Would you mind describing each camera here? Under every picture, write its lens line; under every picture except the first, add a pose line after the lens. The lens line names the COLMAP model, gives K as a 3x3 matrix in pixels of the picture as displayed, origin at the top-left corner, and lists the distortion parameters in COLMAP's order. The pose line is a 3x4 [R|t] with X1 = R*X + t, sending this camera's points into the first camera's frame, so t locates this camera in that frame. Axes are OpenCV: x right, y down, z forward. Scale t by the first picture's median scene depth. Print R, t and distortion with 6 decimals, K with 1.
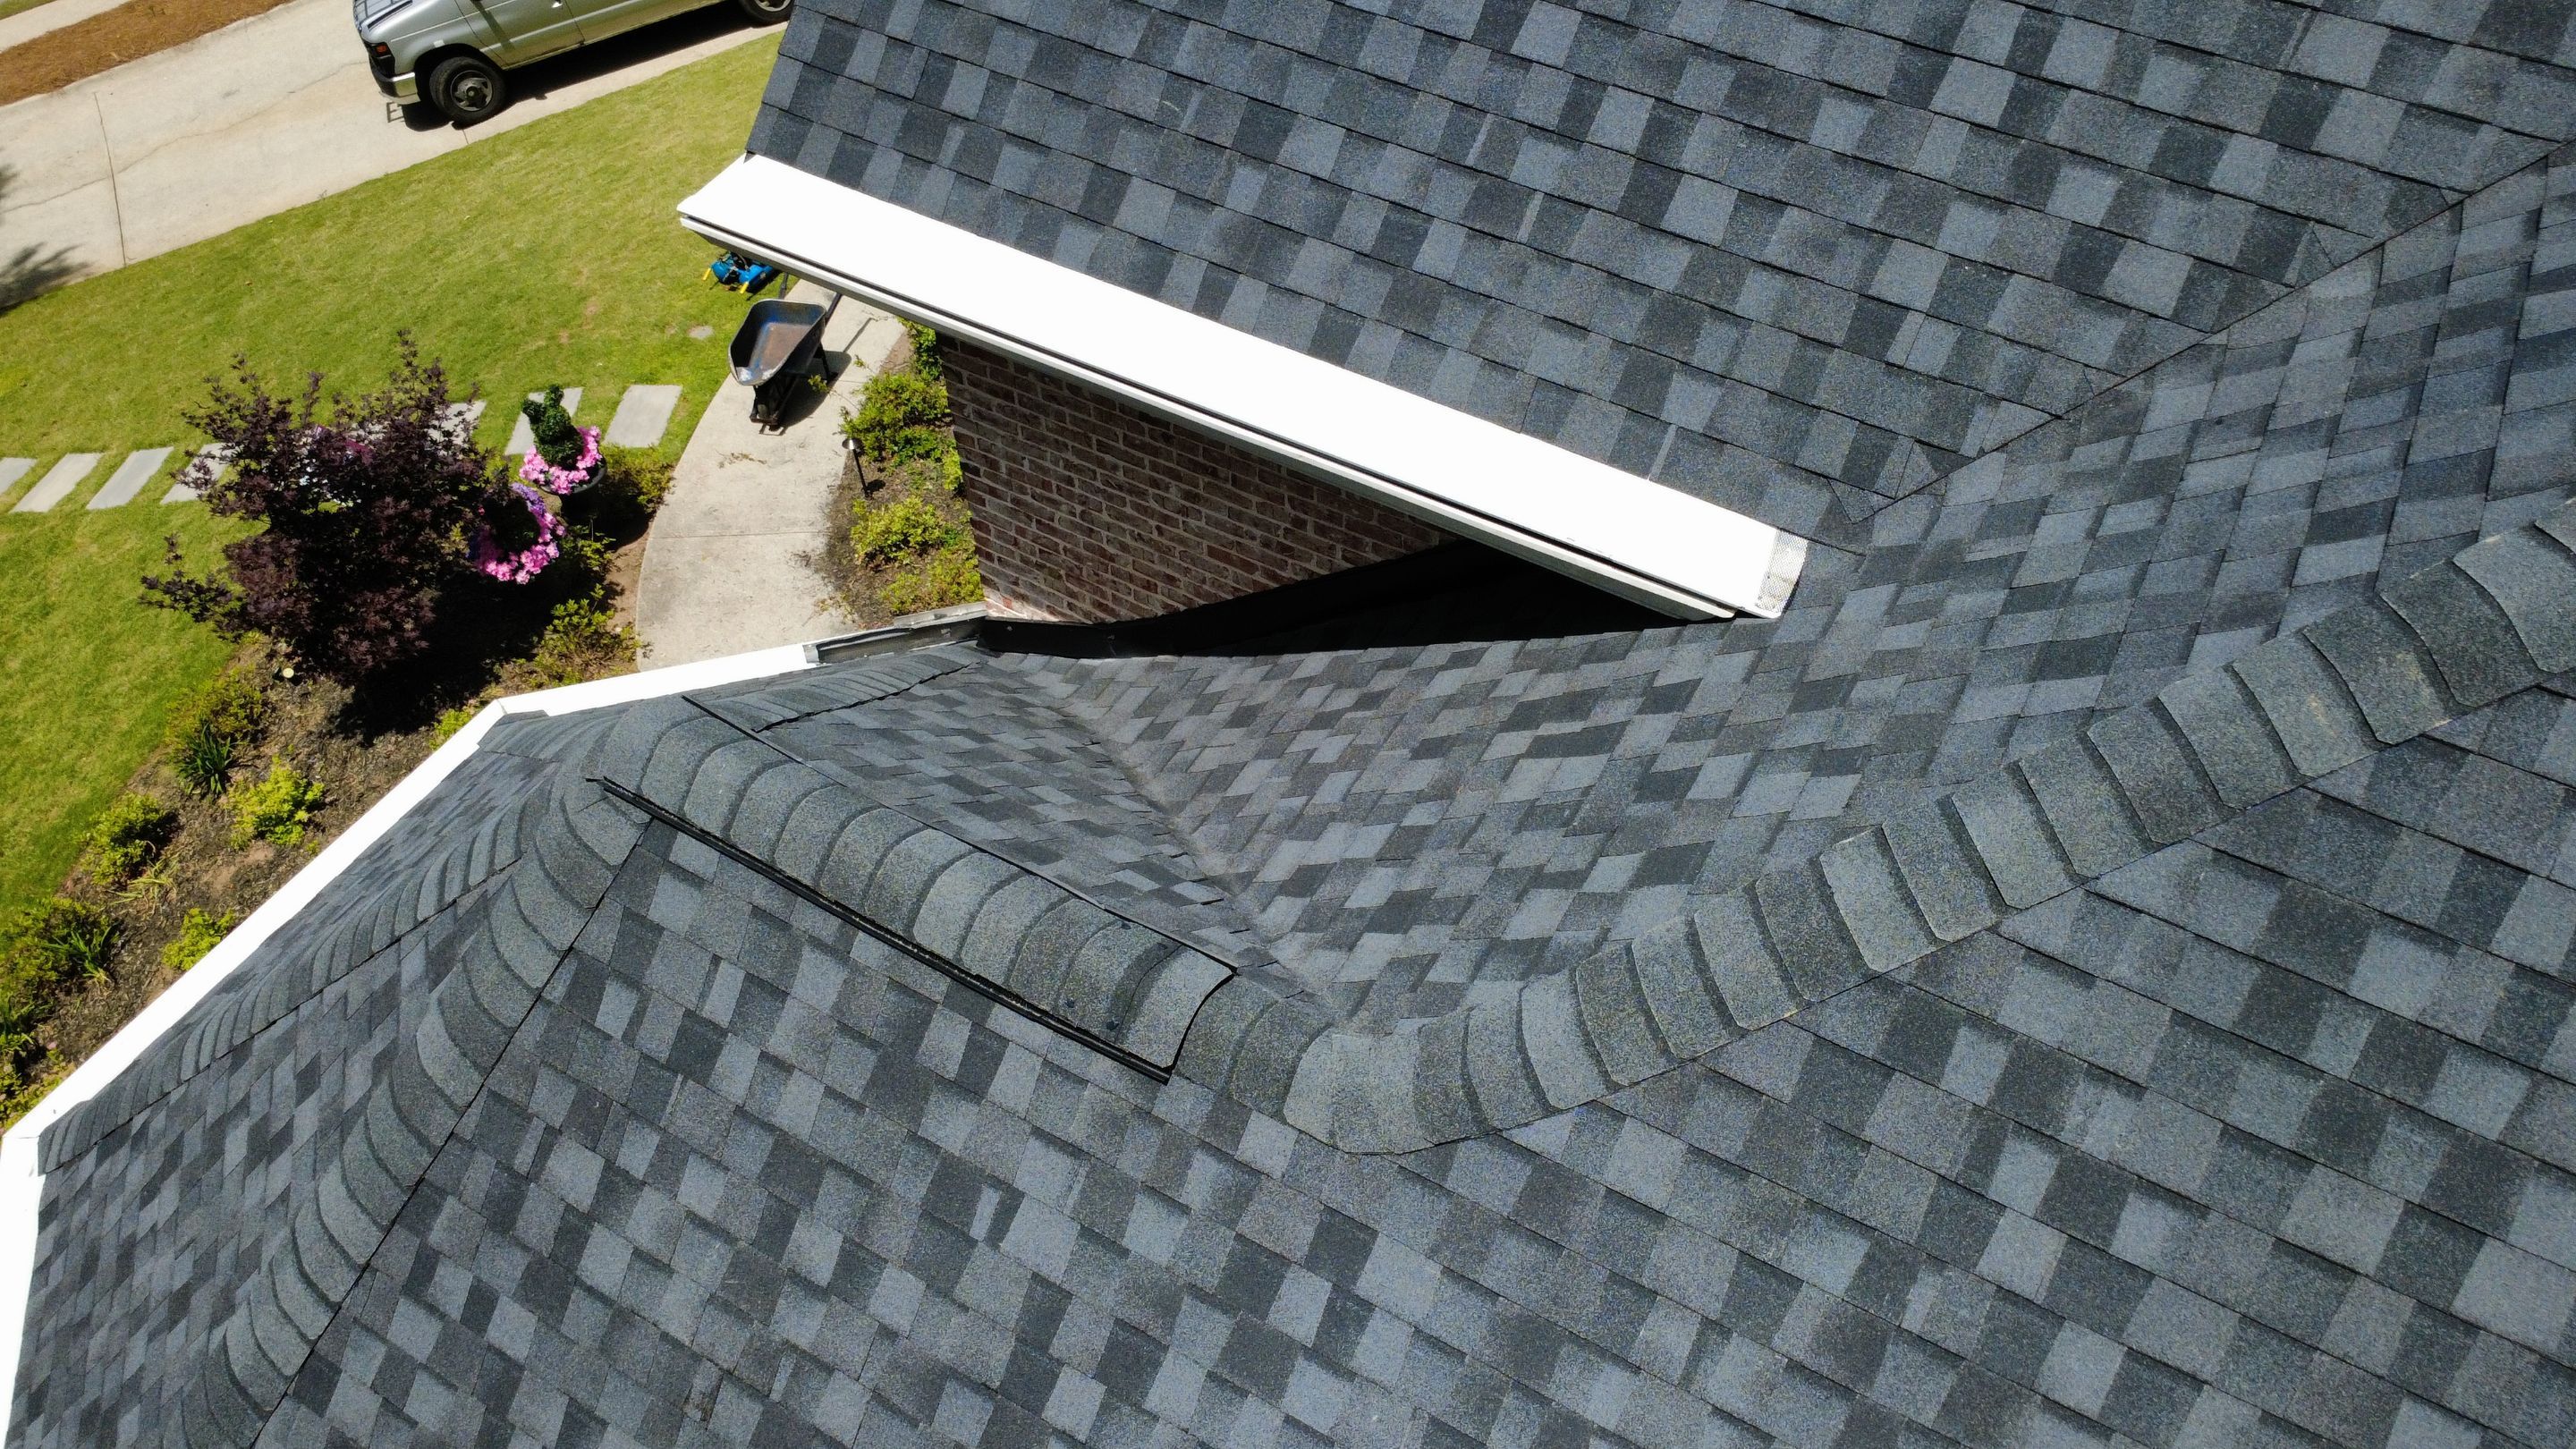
lens RADIAL K [[1876.7, 0, 1292.5], [0, 1876.7, 731.7], [0, 0, 1]] dist [-0.005112, 0.006923]
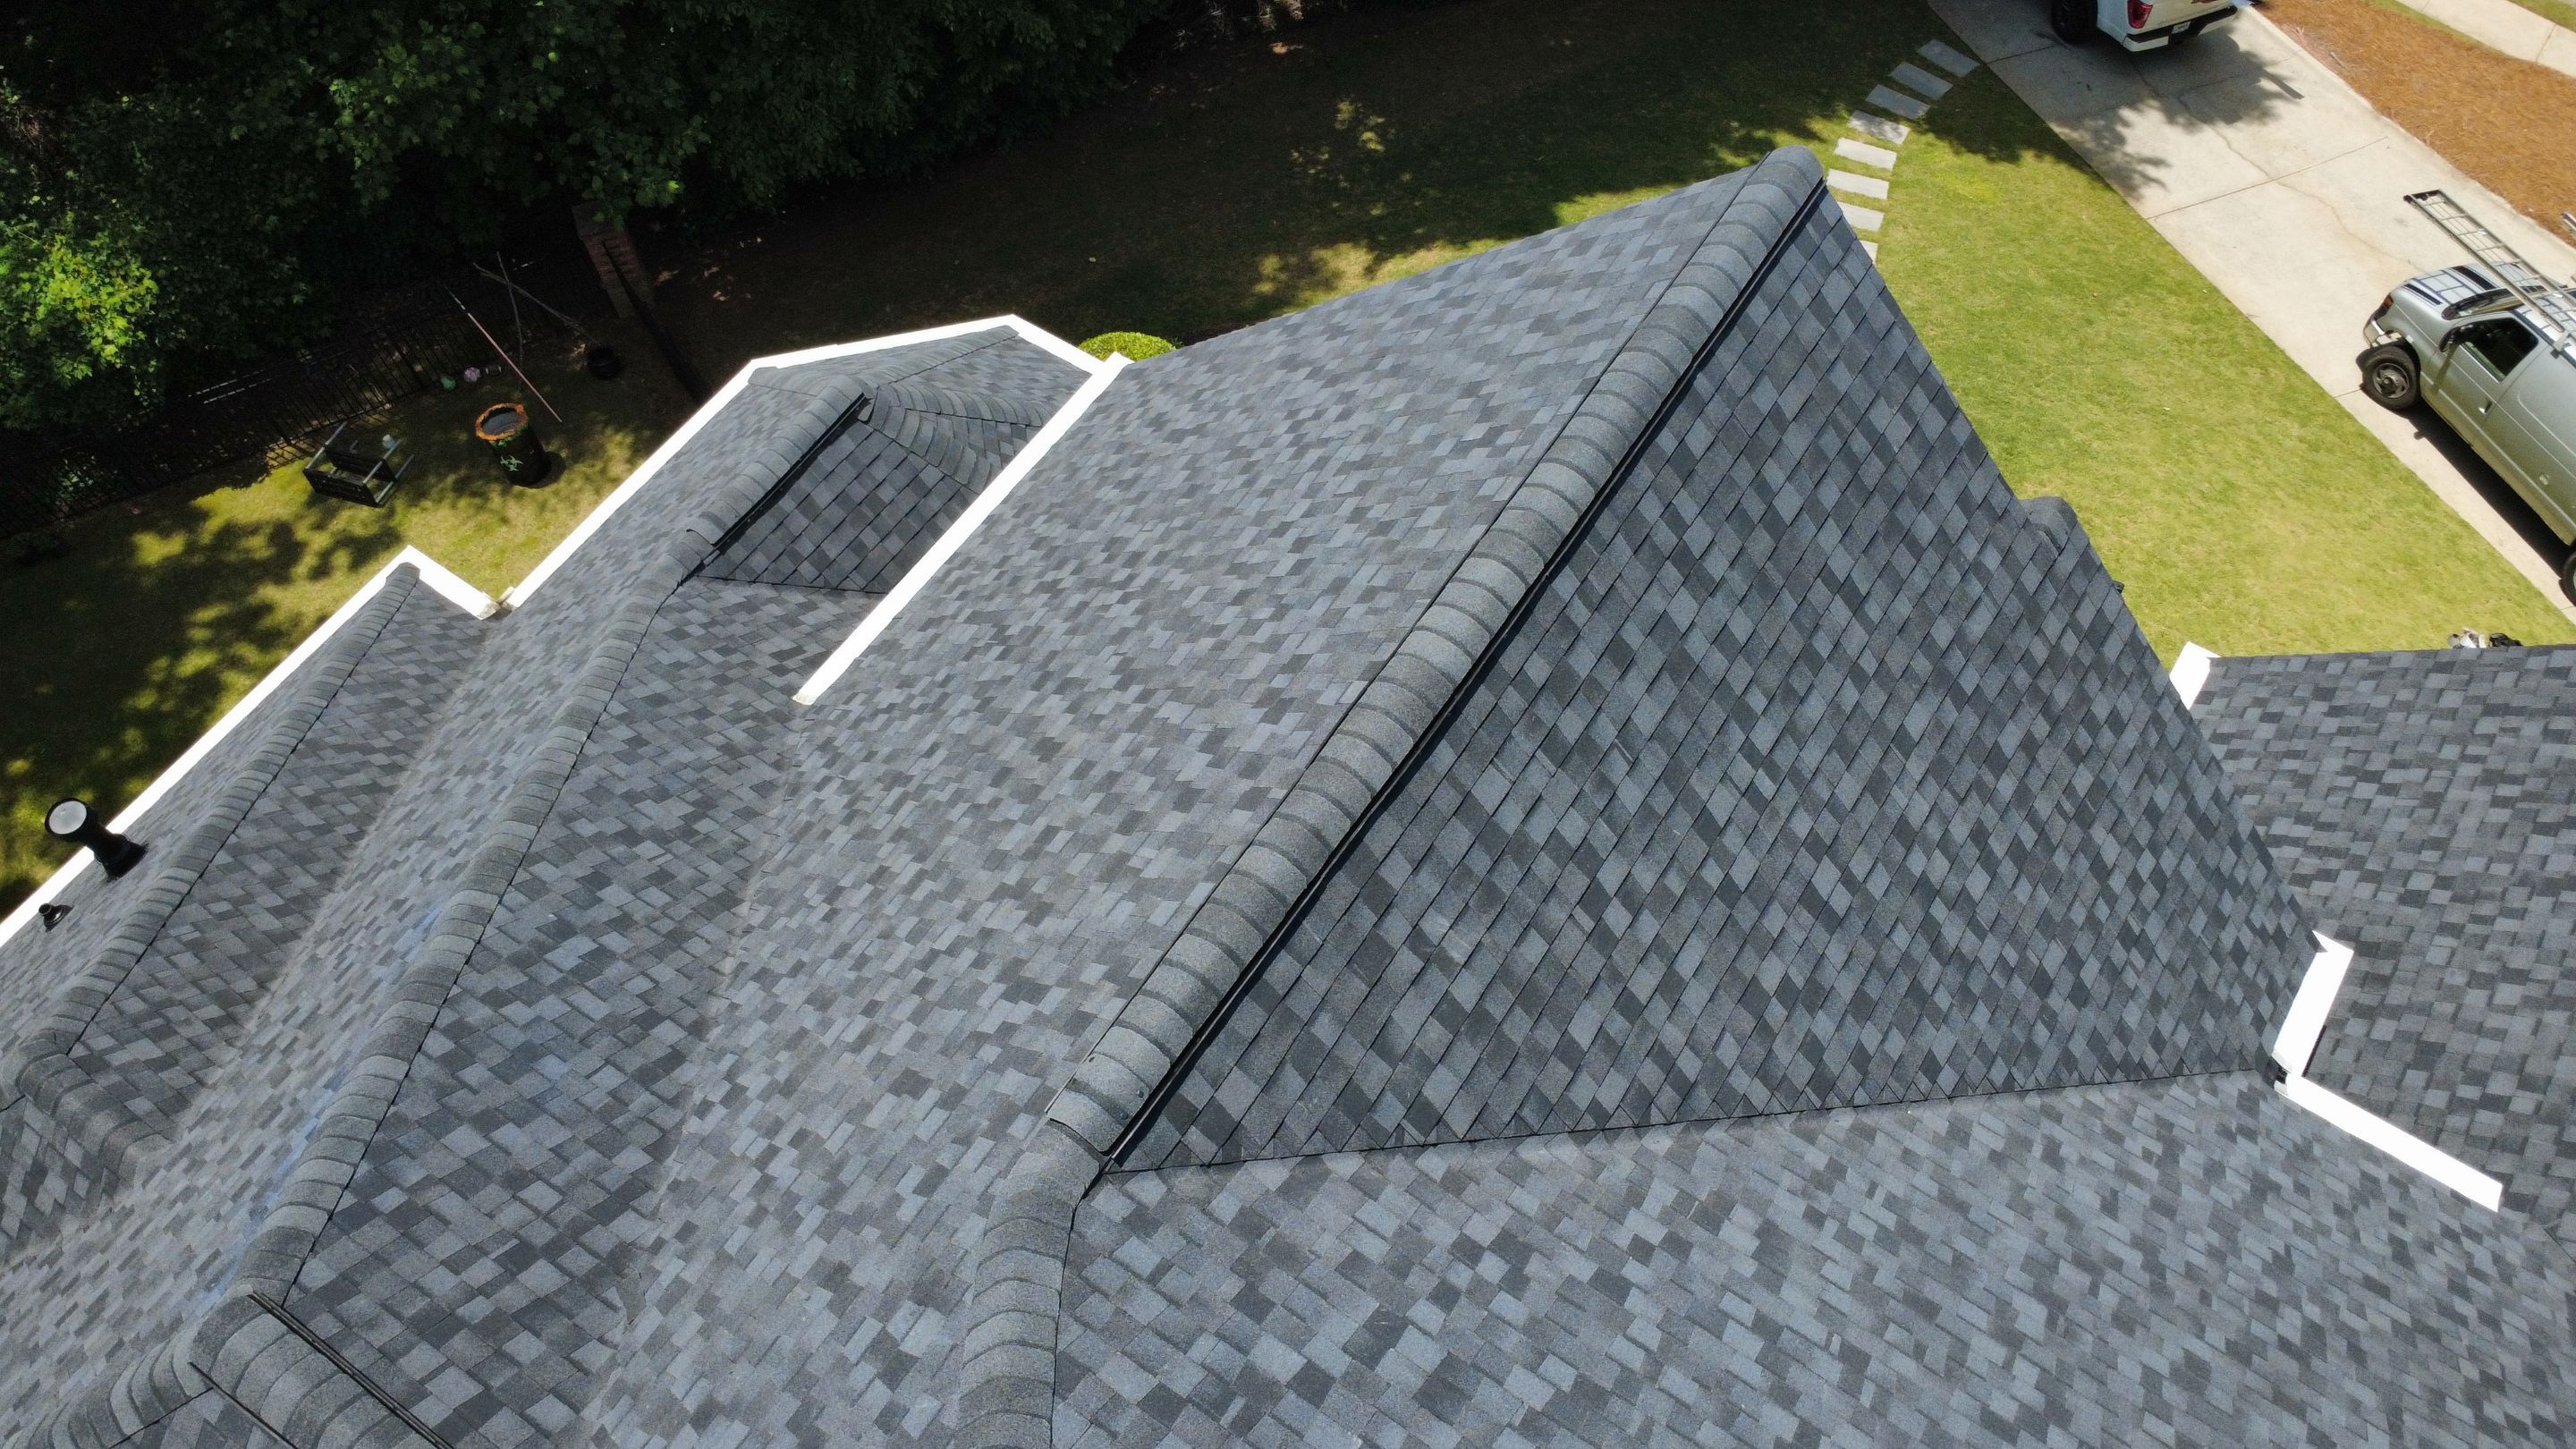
lens RADIAL K [[1876.7, 0, 1284.6], [0, 1876.7, 720.9], [0, 0, 1]] dist [-0.005112, 0.006923]
pose [[-0.063291, 0.865084, -0.497618, 0.334572], [-0.749458, 0.288060, 0.596099, -0.460110], [0.659020, 0.410671, 0.630113, -0.049979]]
